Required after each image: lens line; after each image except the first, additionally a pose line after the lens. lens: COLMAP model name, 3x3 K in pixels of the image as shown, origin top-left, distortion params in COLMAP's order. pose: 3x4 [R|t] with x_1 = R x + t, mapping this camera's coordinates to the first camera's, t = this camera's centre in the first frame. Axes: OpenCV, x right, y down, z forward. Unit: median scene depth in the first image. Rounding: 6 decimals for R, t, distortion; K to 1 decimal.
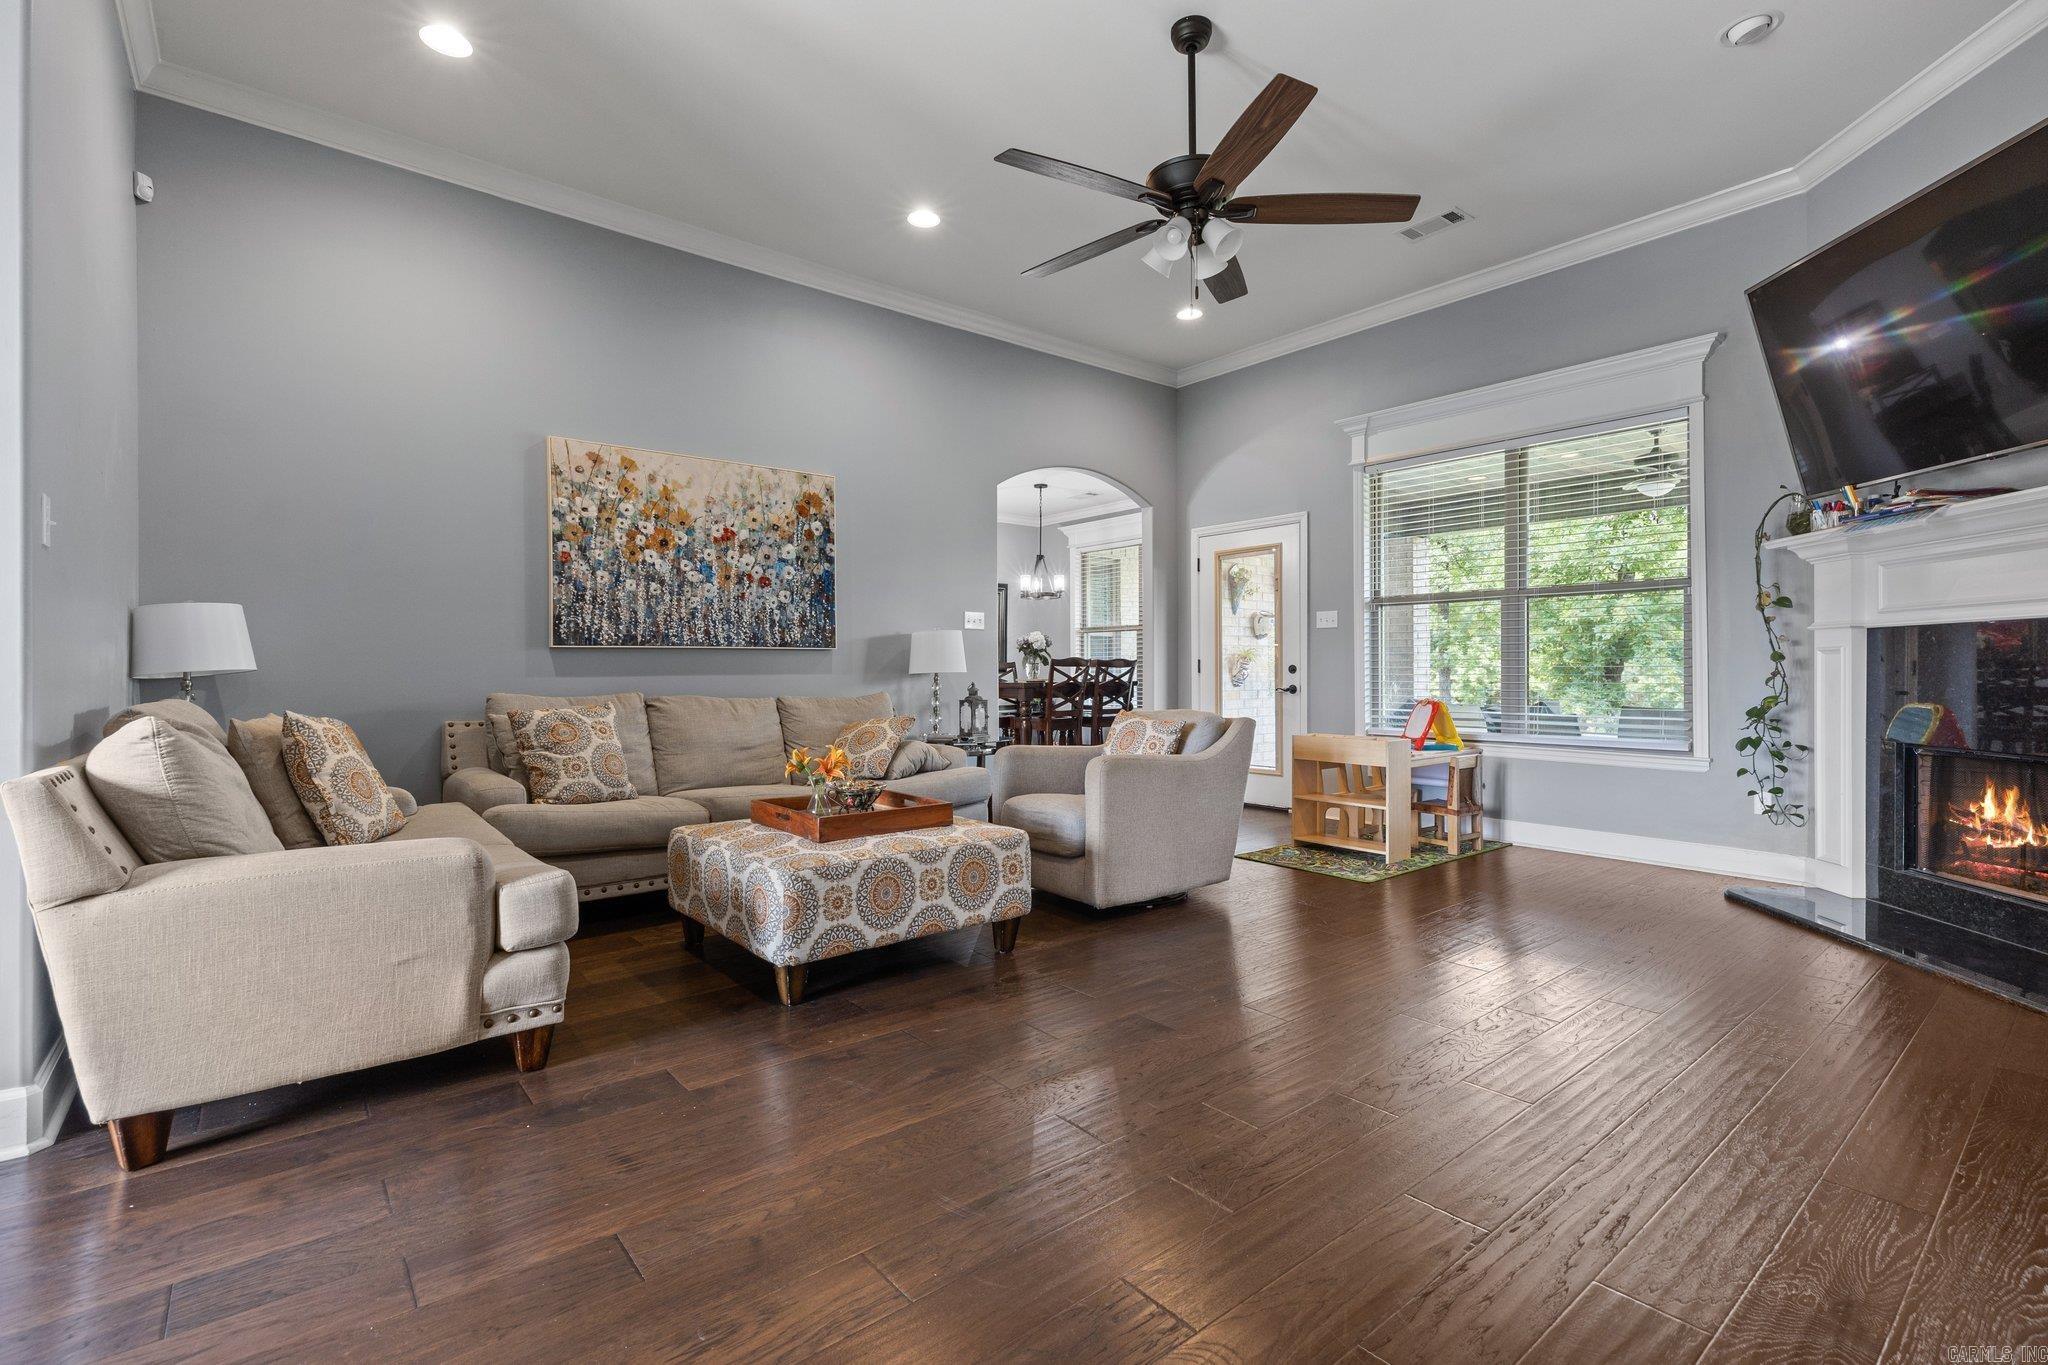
lens RADIAL K [[921.0, 0, 1042.3], [0, 921.0, 672.1], [0, 0, 1]] dist [0.007622, 0.000860]
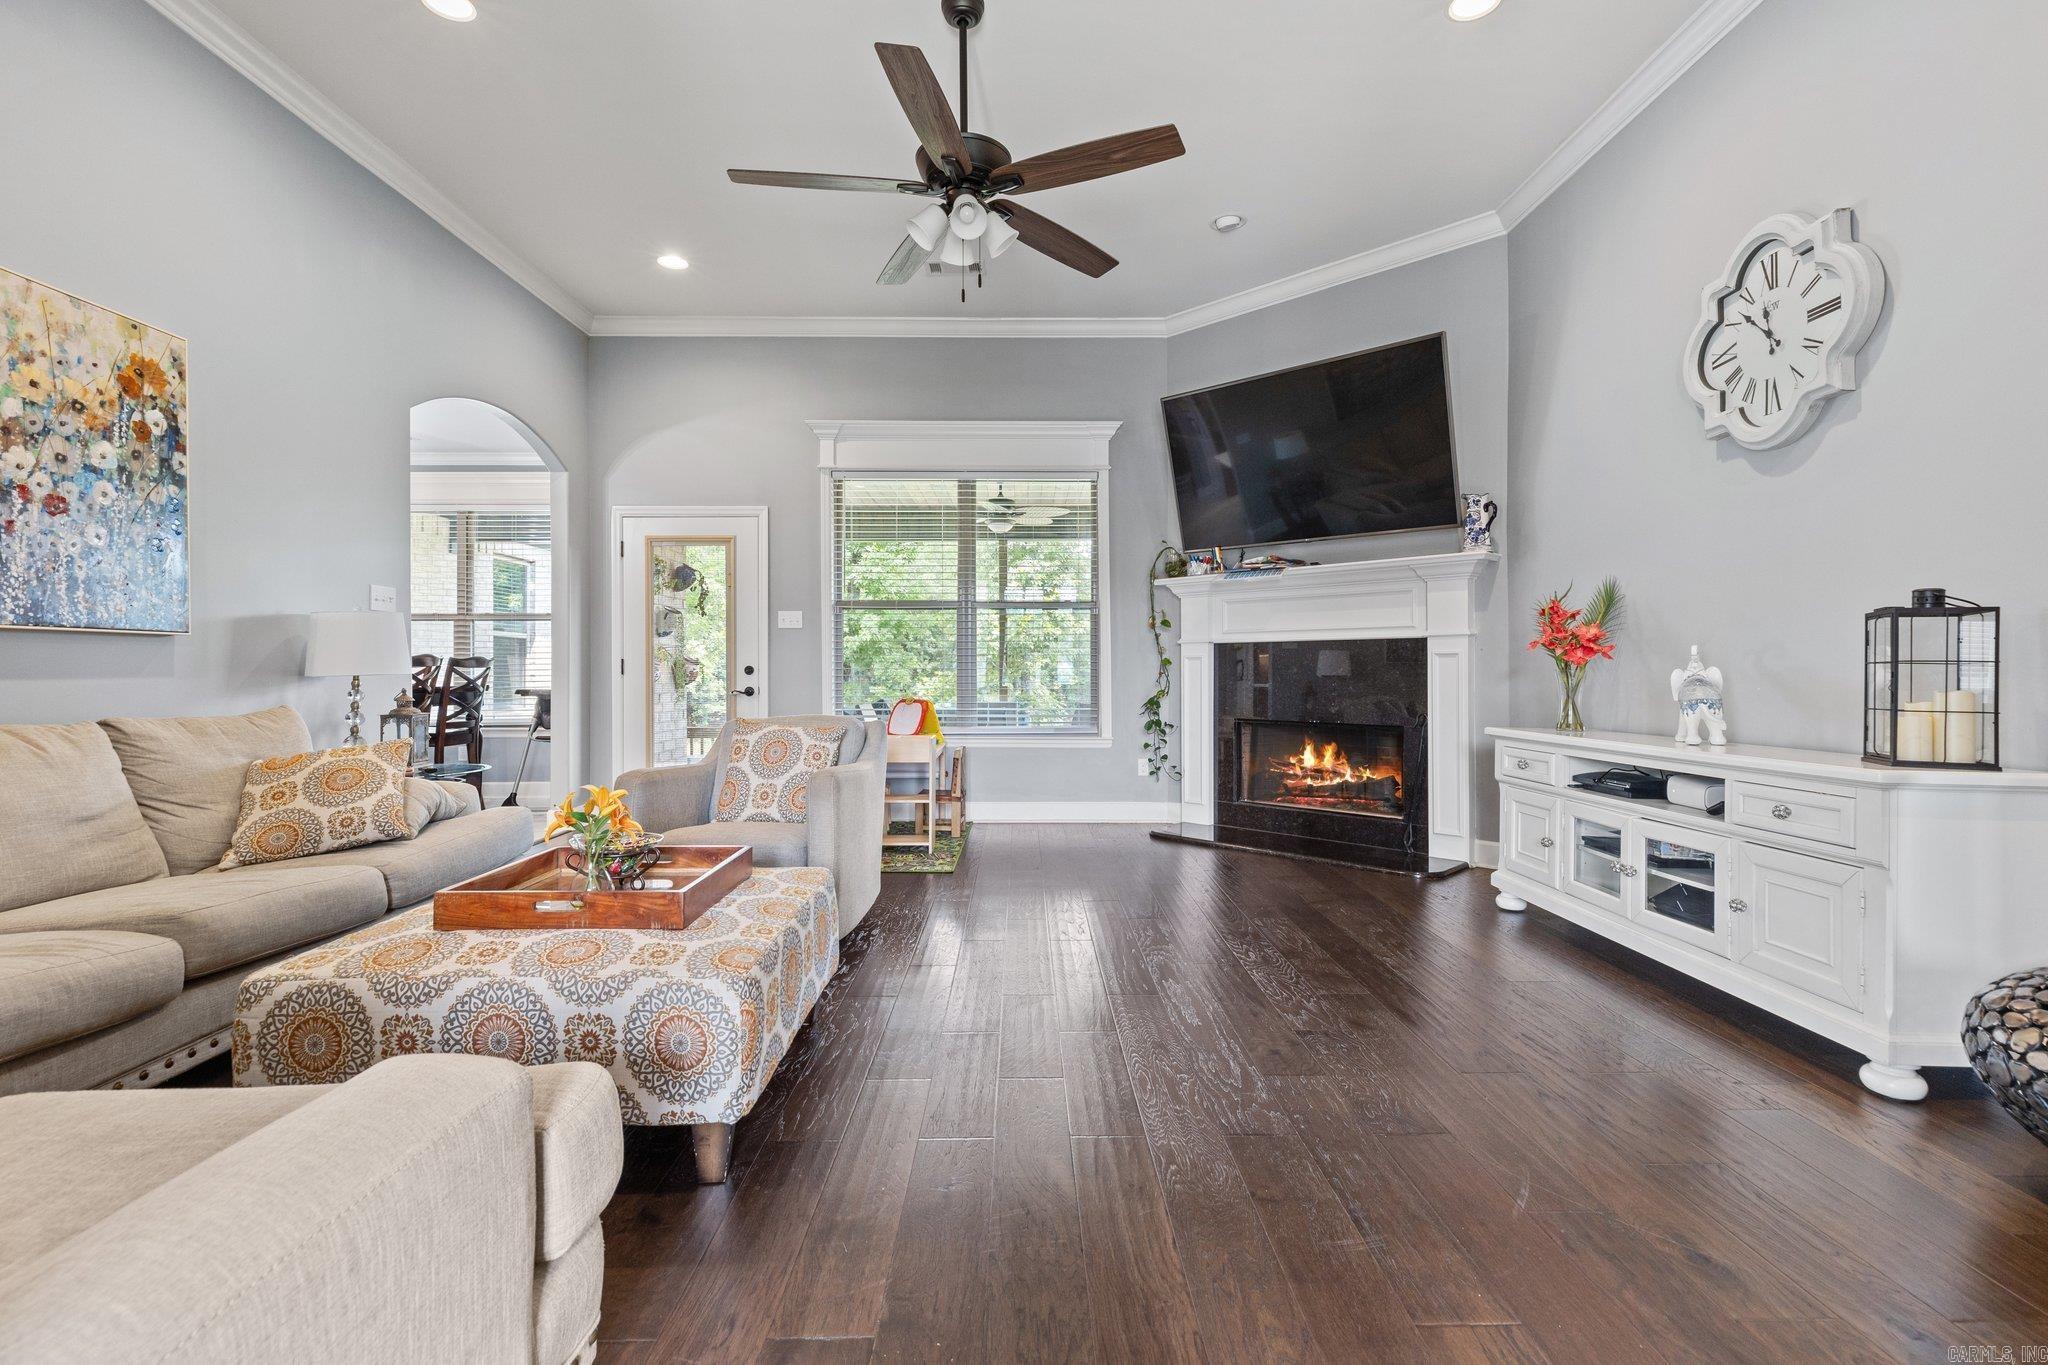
lens RADIAL K [[921.0, 0, 1031.0], [0, 921.0, 666.9], [0, 0, 1]] dist [0.007622, 0.000860]
pose [[0.639224, 0.004712, 0.769006, -0.353148], [0.000646, 0.999978, -0.006664, -0.000238], [-0.769020, 0.004757, 0.639207, 0.224066]]
